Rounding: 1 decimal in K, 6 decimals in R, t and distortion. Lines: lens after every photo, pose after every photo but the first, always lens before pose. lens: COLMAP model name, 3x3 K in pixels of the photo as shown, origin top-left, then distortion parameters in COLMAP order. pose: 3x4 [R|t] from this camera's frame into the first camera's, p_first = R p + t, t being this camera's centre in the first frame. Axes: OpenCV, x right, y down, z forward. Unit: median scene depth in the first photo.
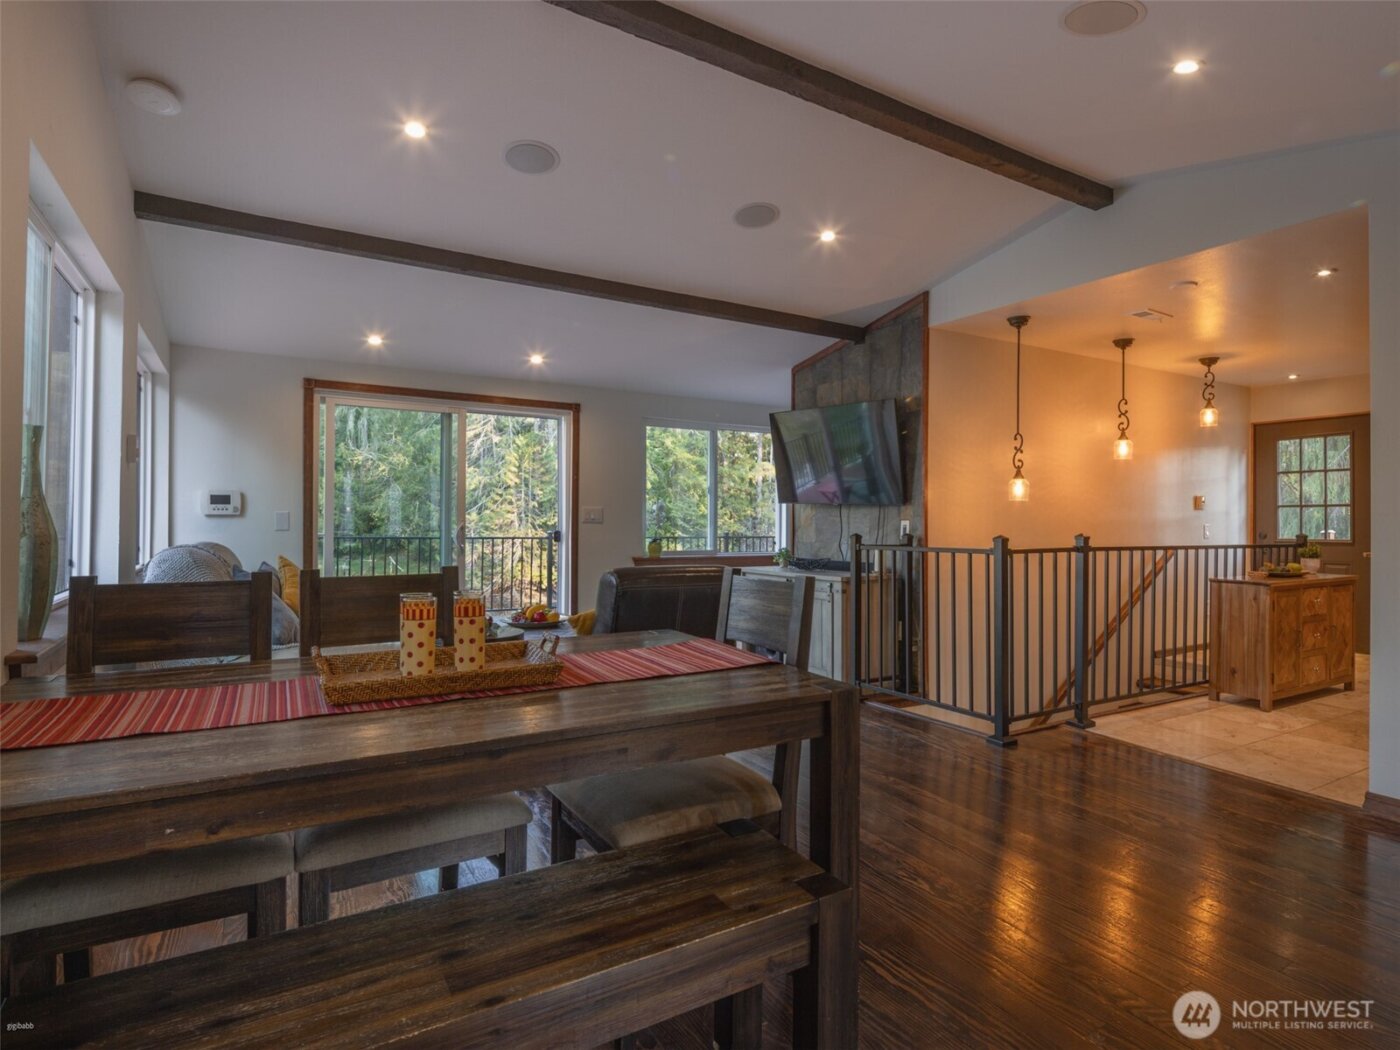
lens RADIAL K [[768.7, 0, 700.0], [0, 768.7, 525.0], [0, 0, 1]] dist [-0.001775, -0.001242]
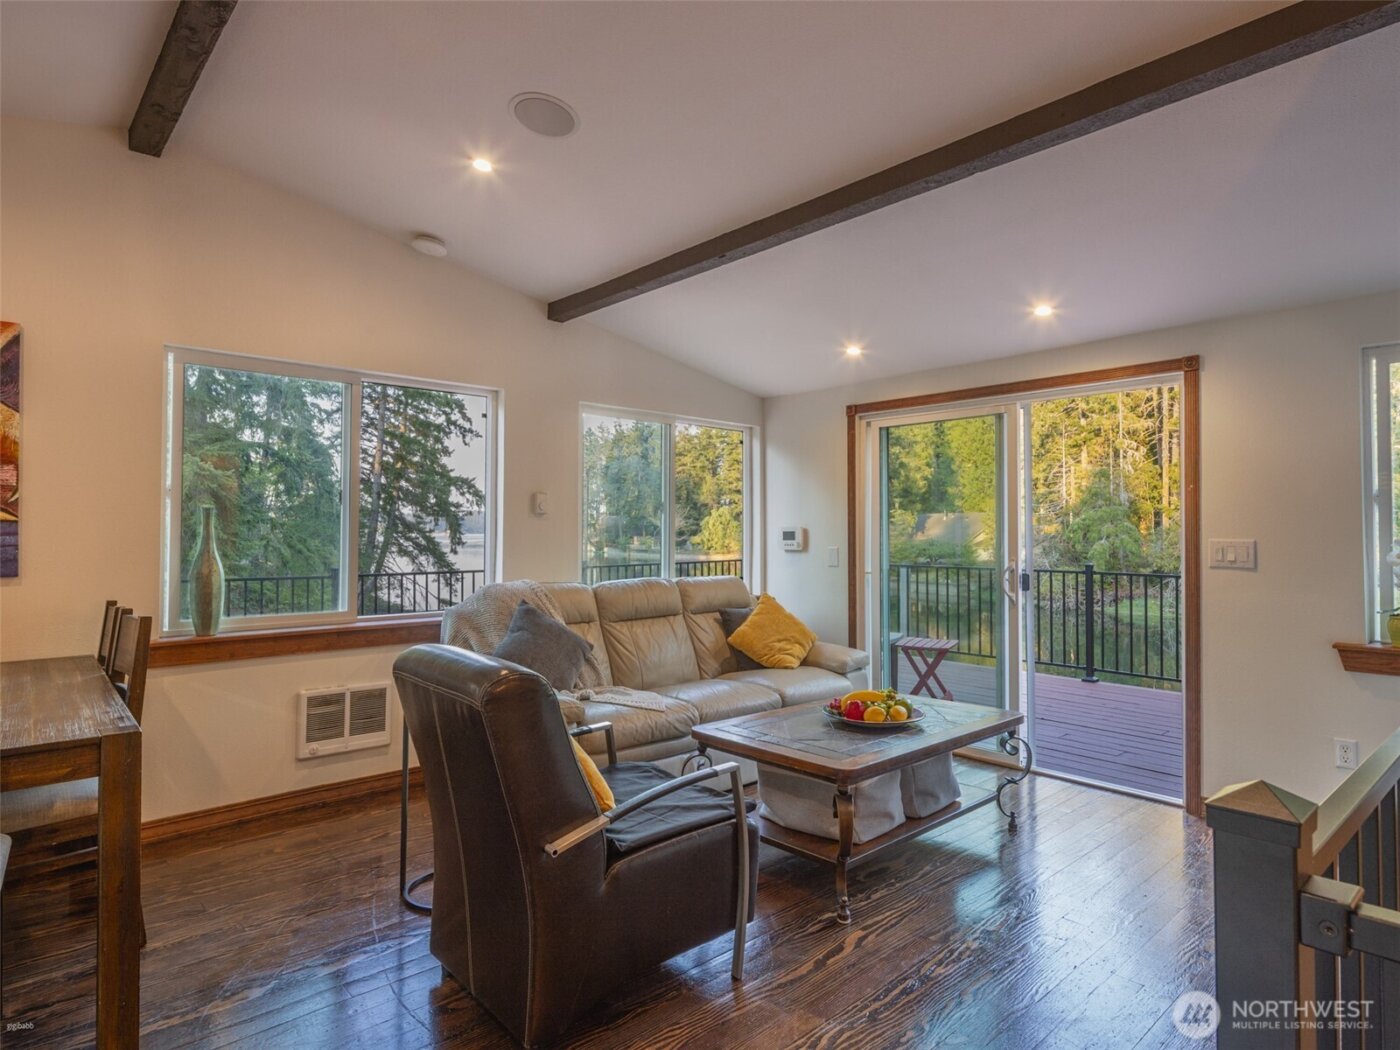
lens RADIAL K [[790.3, 0, 716.8], [0, 790.3, 525.8], [0, 0, 1]] dist [-0.000135, -0.000377]
pose [[0.203587, -0.019891, -0.978855, 0.417812], [-0.009764, 0.999703, -0.022346, -0.021156], [0.979008, 0.014107, 0.203332, 0.674988]]
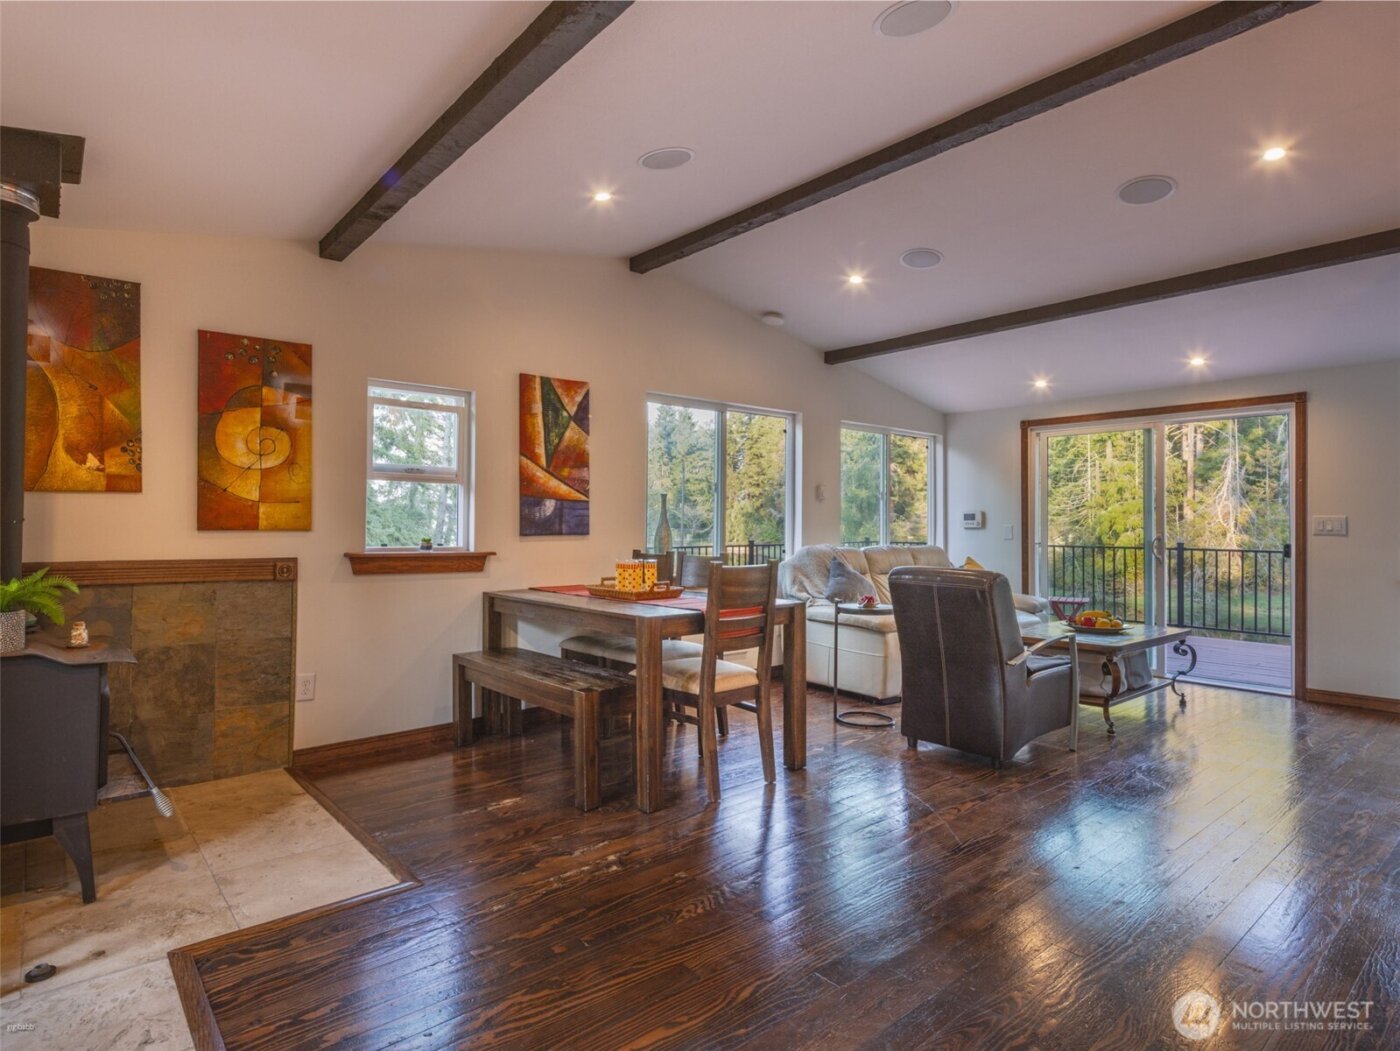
lens RADIAL K [[768.7, 0, 700.0], [0, 768.7, 525.5], [0, 0, 1]] dist [-0.001775, -0.001242]
pose [[0.160786, -0.010637, -0.986932, 0.695768], [-0.012549, 0.999839, -0.012821, 0.007453], [0.986910, 0.014447, 0.160626, 0.275214]]
